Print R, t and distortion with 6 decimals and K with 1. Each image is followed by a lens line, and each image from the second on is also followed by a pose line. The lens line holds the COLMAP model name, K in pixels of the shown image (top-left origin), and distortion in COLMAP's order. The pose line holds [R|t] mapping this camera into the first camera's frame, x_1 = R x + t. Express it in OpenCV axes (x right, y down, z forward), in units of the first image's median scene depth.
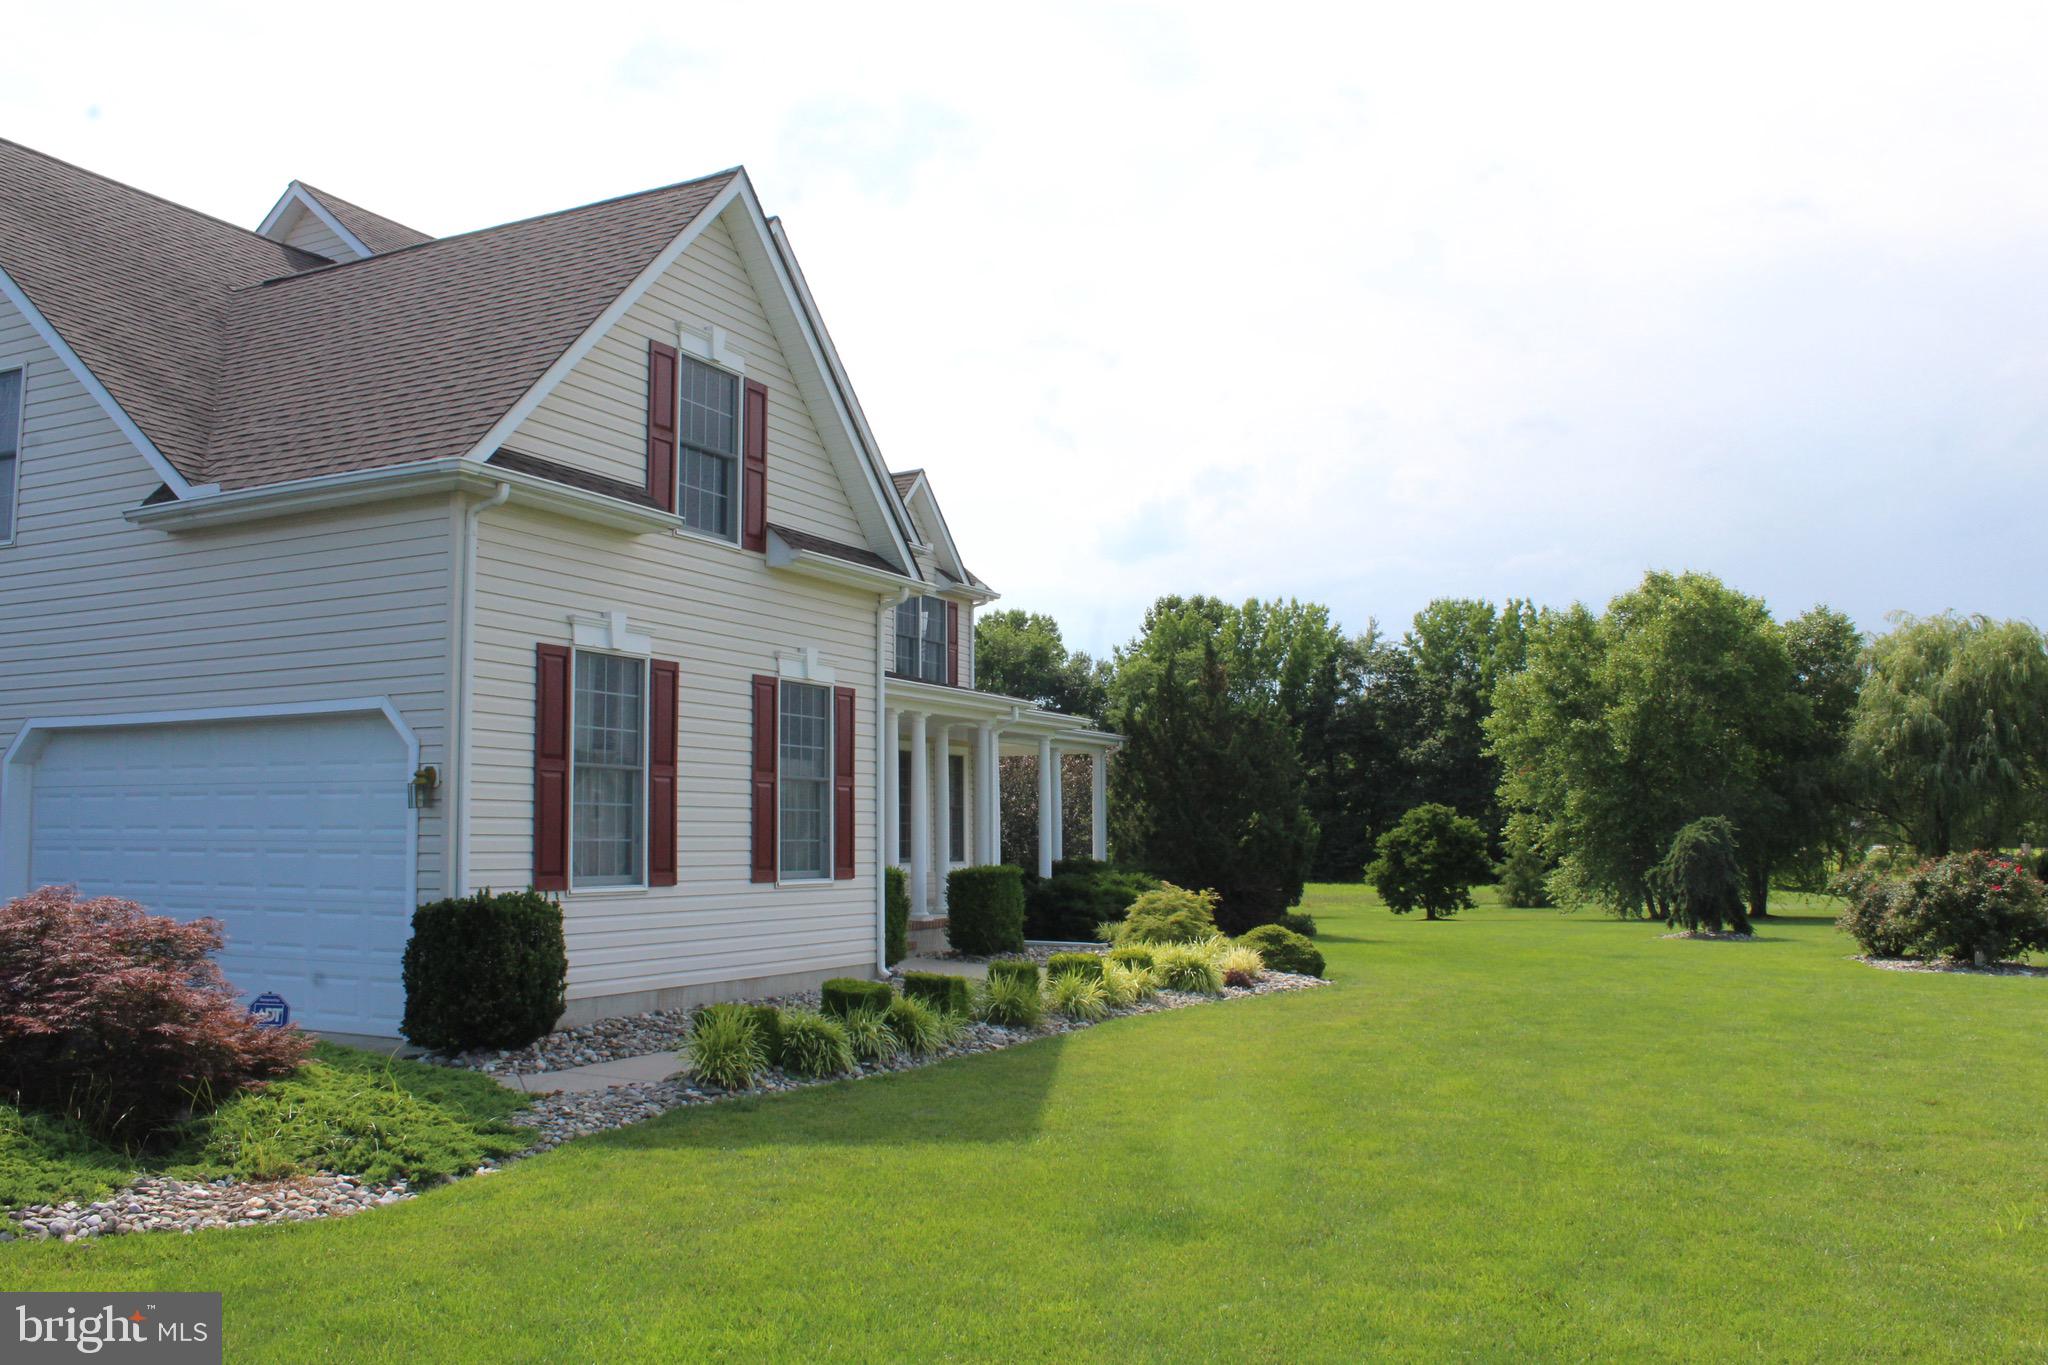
lens RADIAL K [[1719.1, 0, 1020.0], [0, 1719.1, 679.6], [0, 0, 1]] dist [-0.167102, 0.146103]
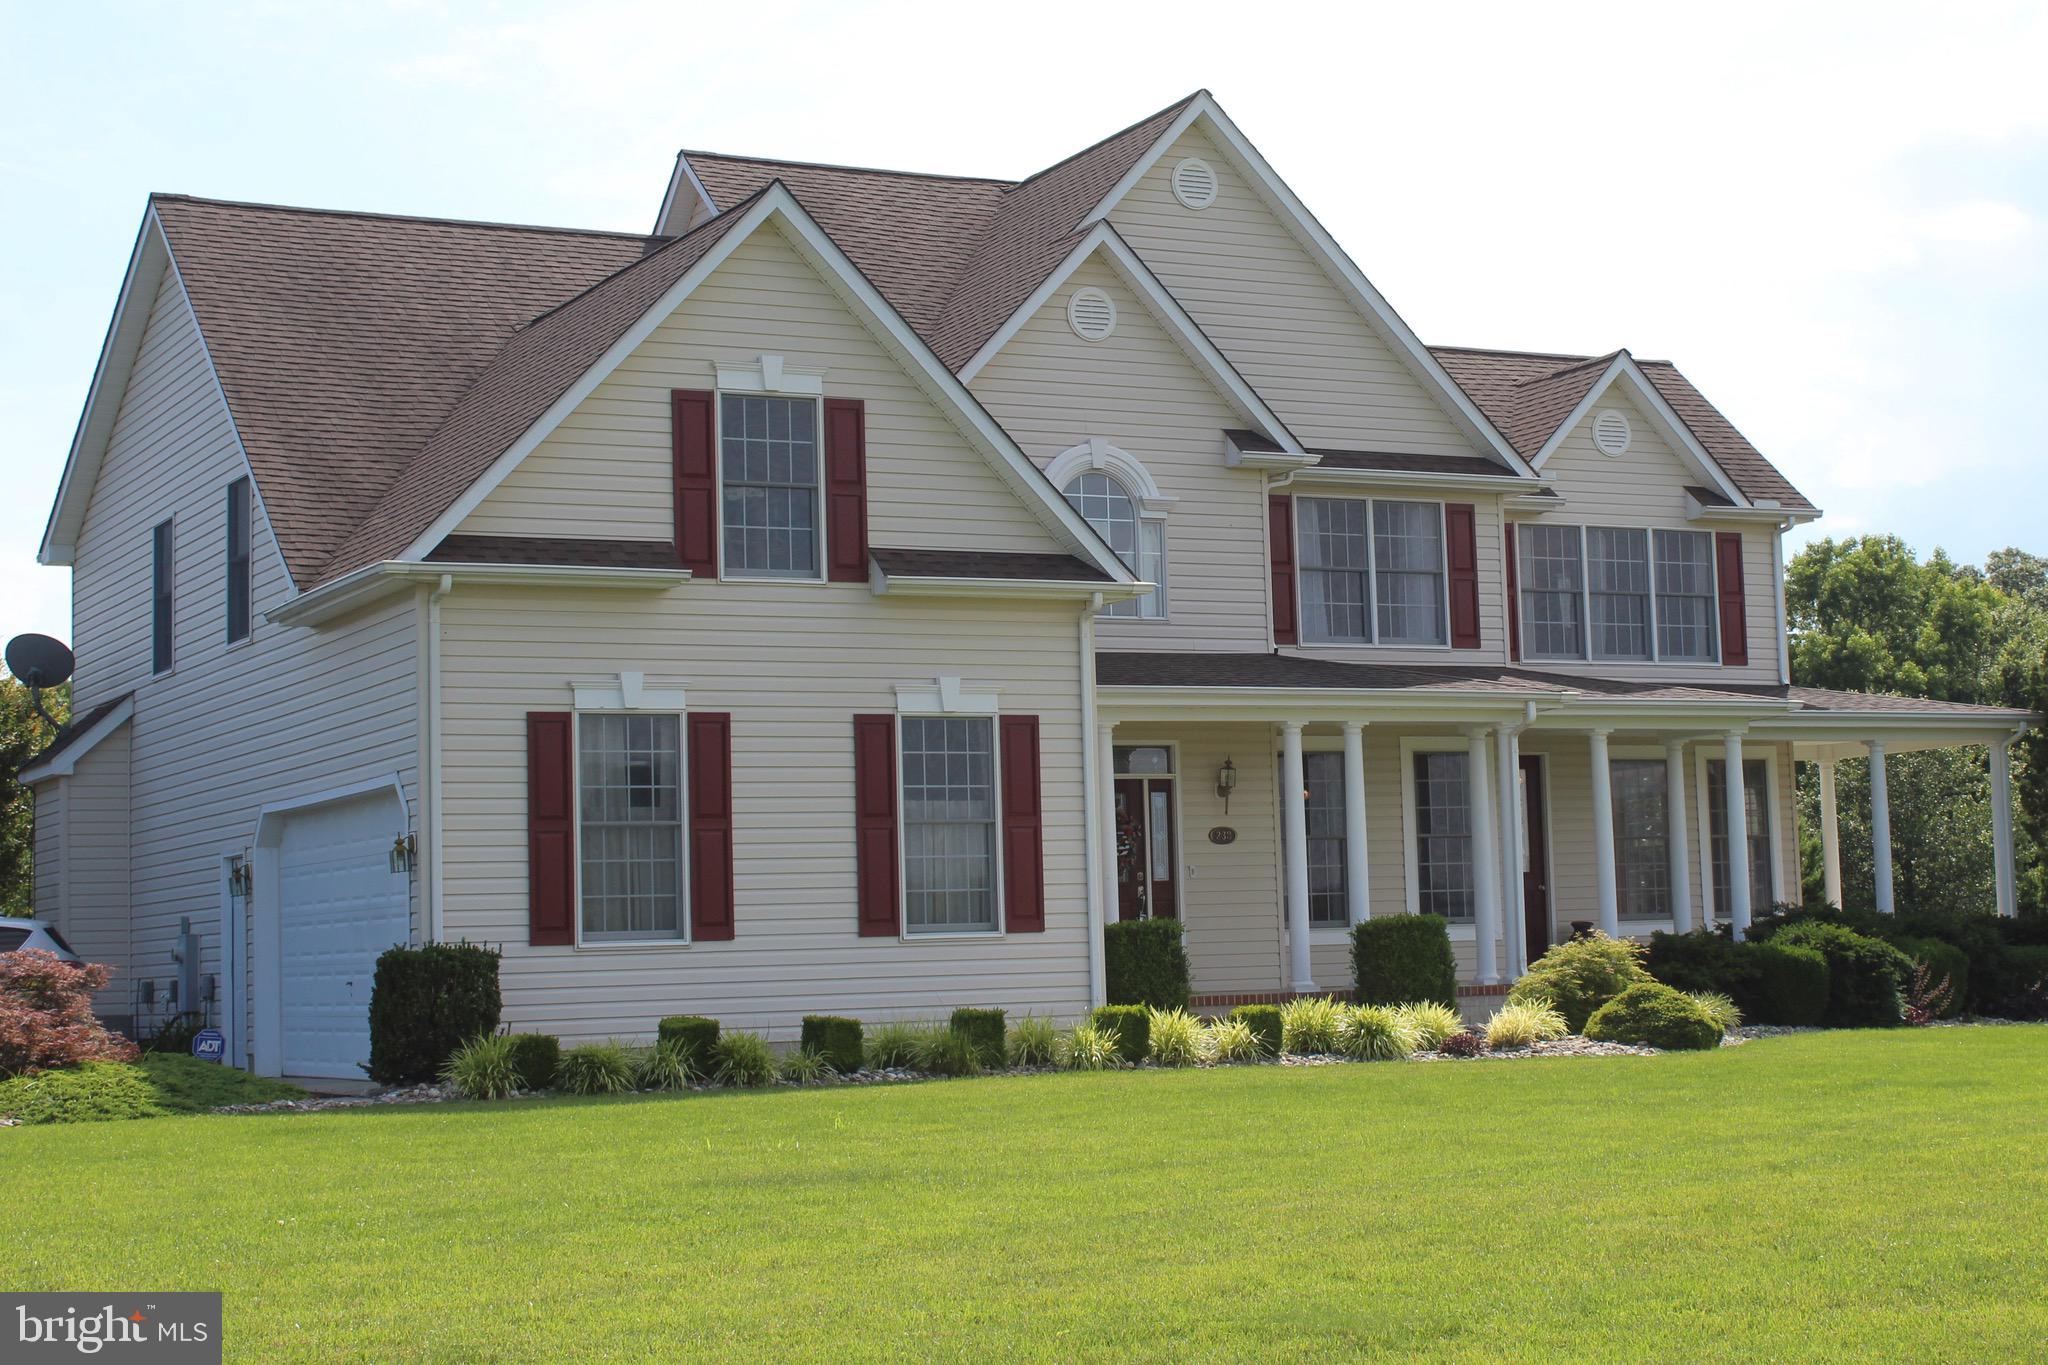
lens RADIAL K [[3204.4, 0, 1025.8], [0, 3204.4, 681.8], [0, 0, 1]] dist [-0.027577, 0.000000]
pose [[0.780090, -0.074228, -0.621249, 0.988560], [0.084915, 0.996311, -0.012415, 0.008818], [0.619878, -0.043069, 0.783515, -0.307860]]
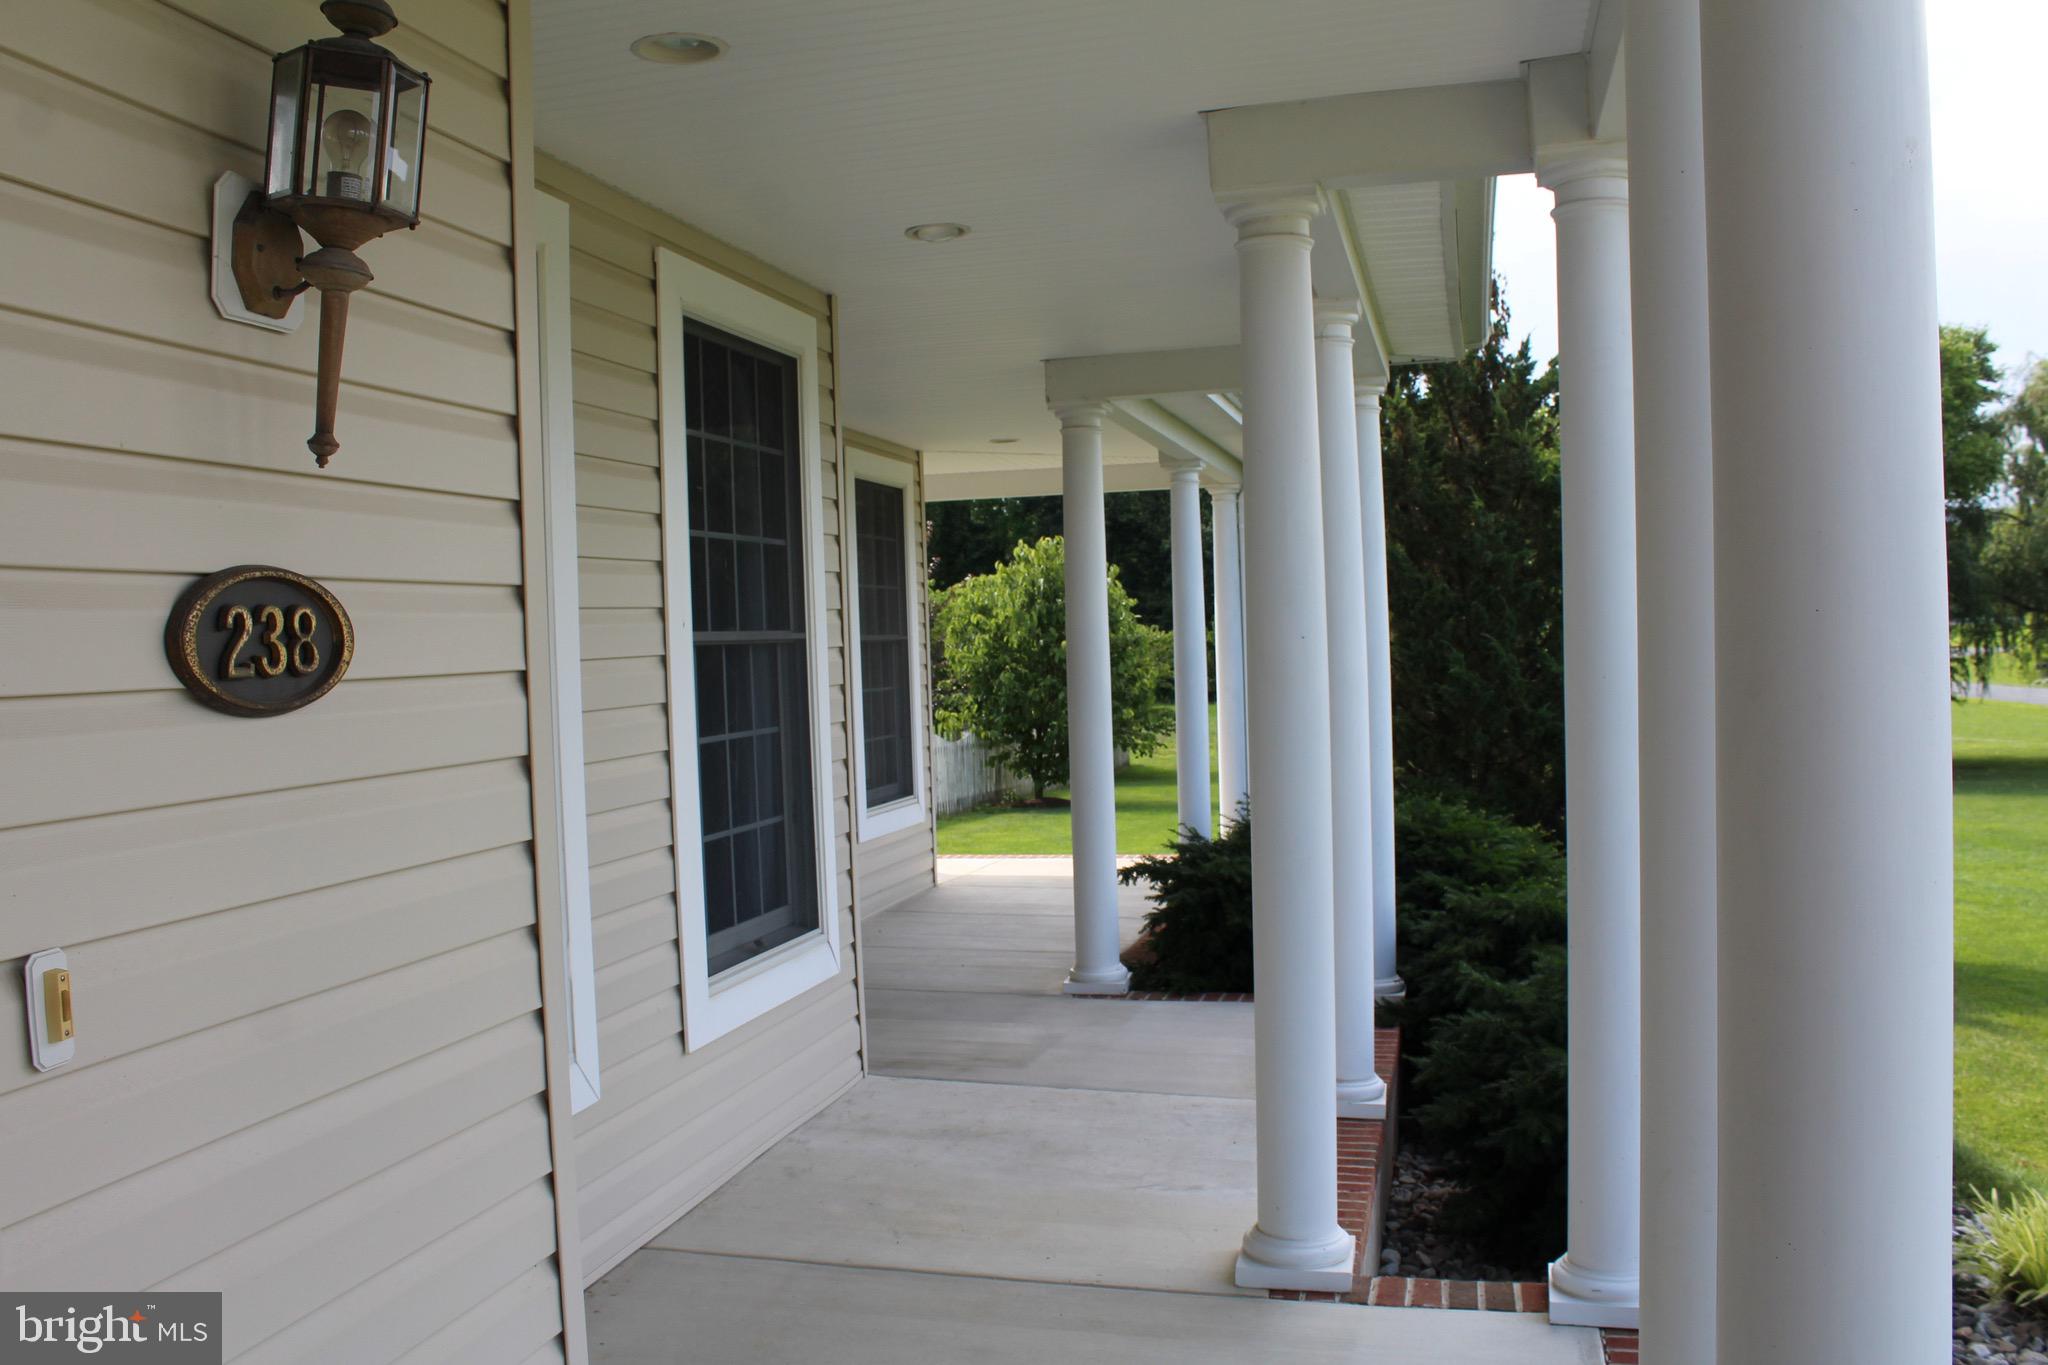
lens RADIAL K [[1719.1, 0, 1019.0], [0, 1719.1, 697.0], [0, 0, 1]] dist [-0.167102, 0.146103]
pose [[0.977916, -0.032181, 0.206504, -0.161447], [0.006935, 0.992526, 0.121832, 0.081281], [-0.208881, -0.117710, 0.970831, 1.233991]]
